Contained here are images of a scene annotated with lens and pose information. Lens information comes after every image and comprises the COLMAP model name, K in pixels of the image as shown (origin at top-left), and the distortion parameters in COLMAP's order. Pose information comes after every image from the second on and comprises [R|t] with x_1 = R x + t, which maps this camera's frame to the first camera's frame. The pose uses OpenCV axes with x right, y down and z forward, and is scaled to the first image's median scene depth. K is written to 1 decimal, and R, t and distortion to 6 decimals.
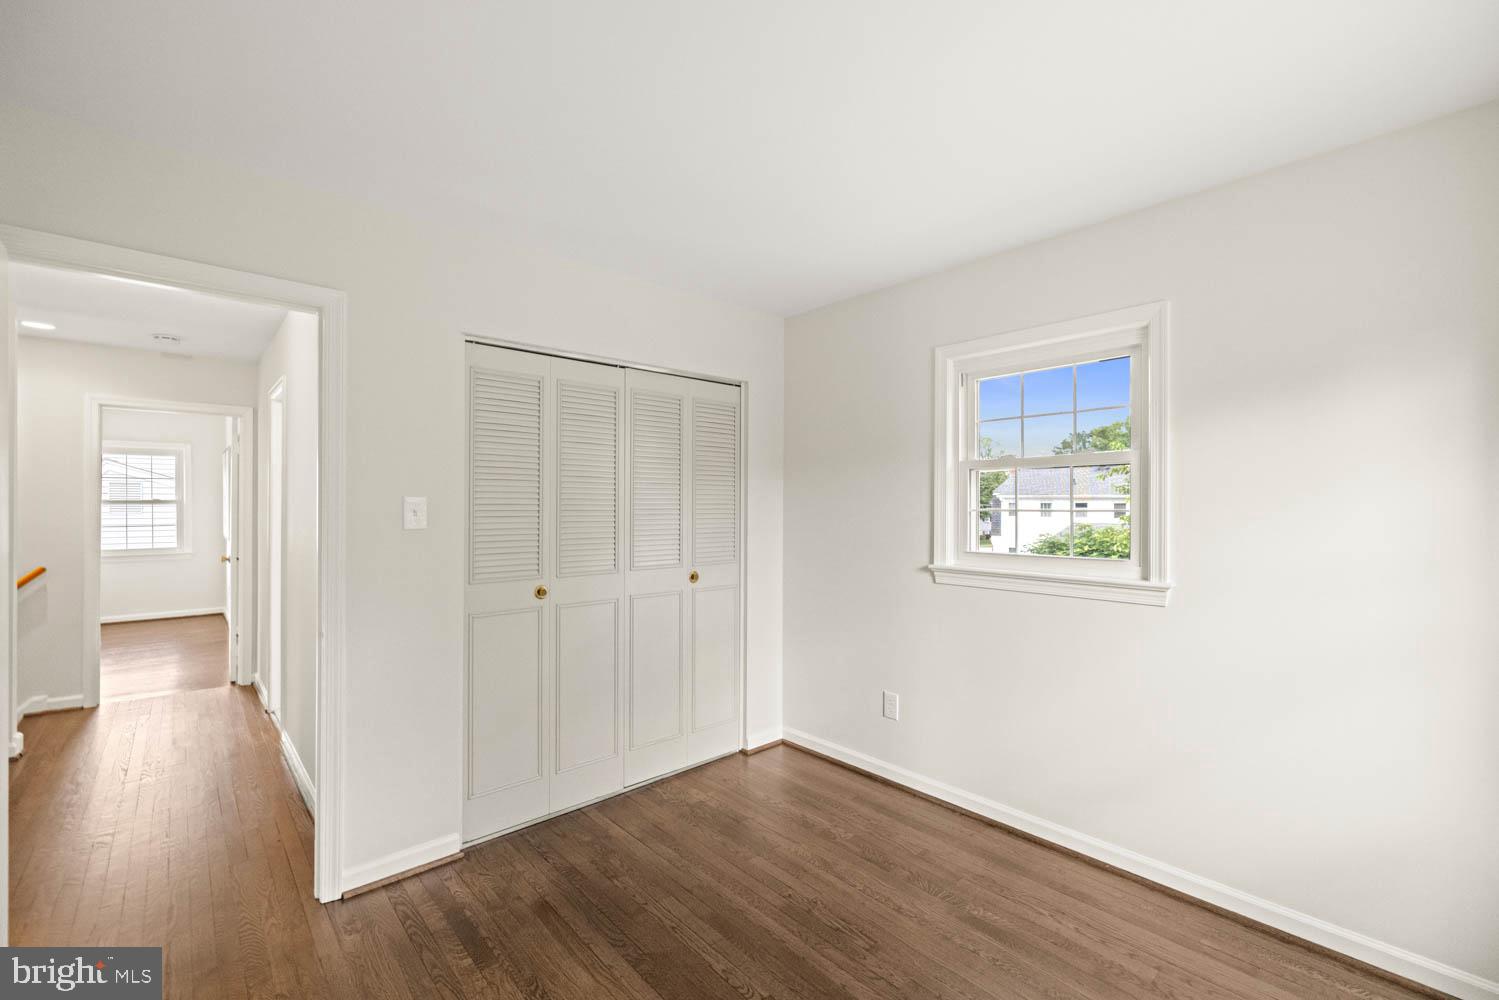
lens RADIAL K [[641.3, 0, 743.7], [0, 641.3, 510.6], [0, 0, 1]] dist [0.000170, 0.000393]
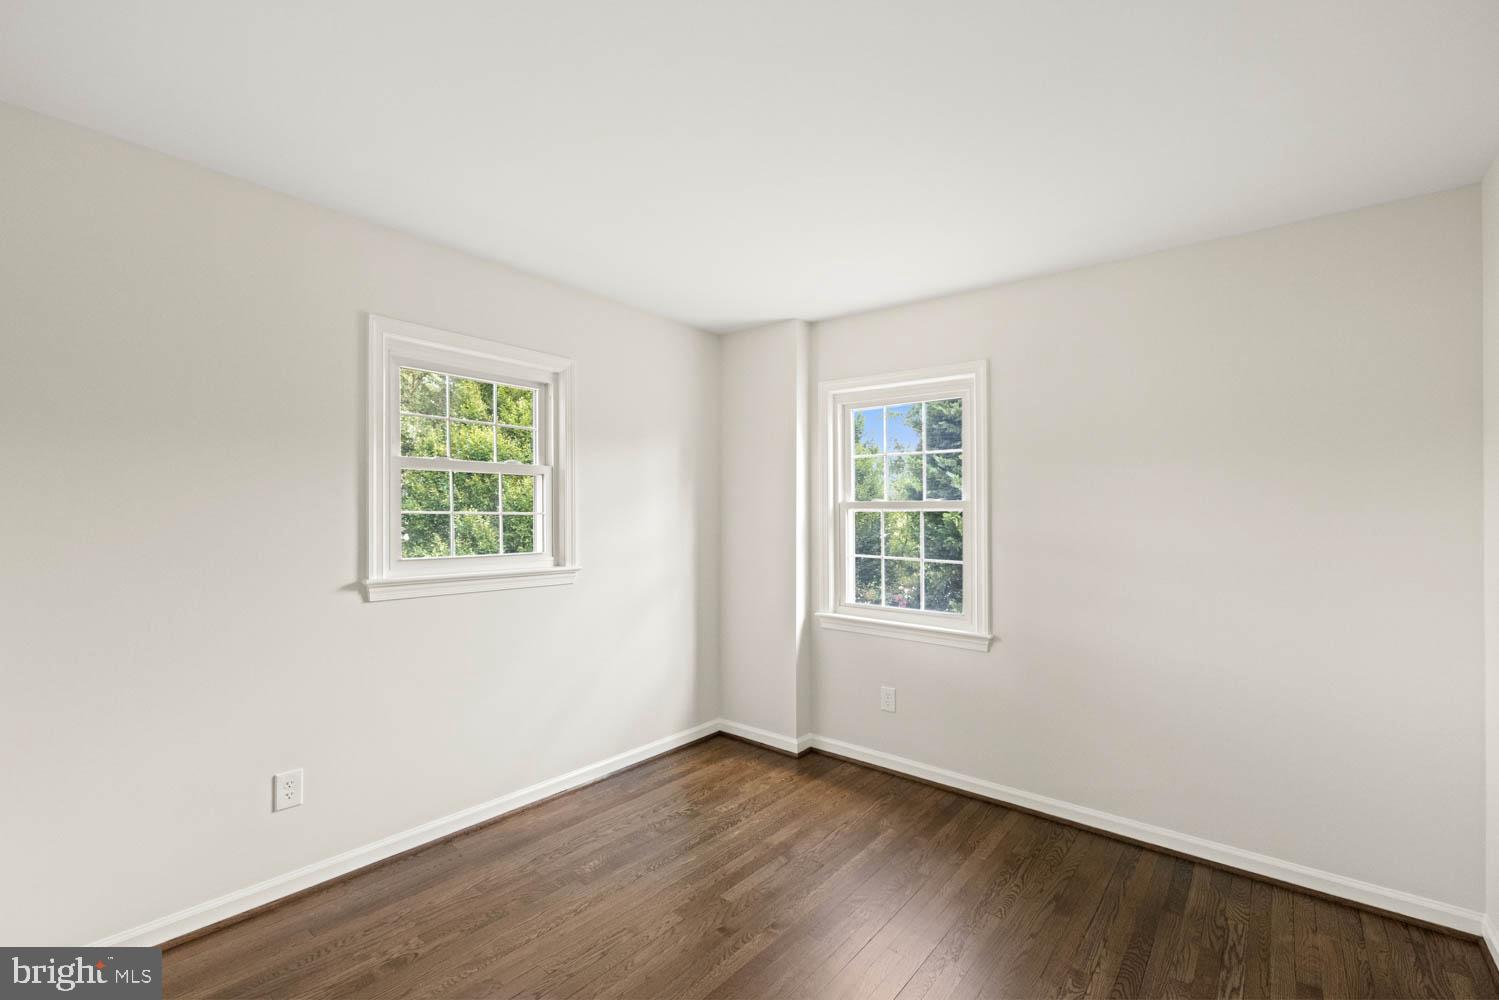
lens RADIAL K [[620.6, 0, 749.5], [0, 620.6, 500.0], [0, 0, 1]] dist [0.000498, 0.000129]
pose [[-0.143607, 0.020073, 0.989431, -0.688487], [-0.004260, 0.999772, -0.020901, -0.003384], [-0.989626, -0.007216, -0.143489, 0.781814]]
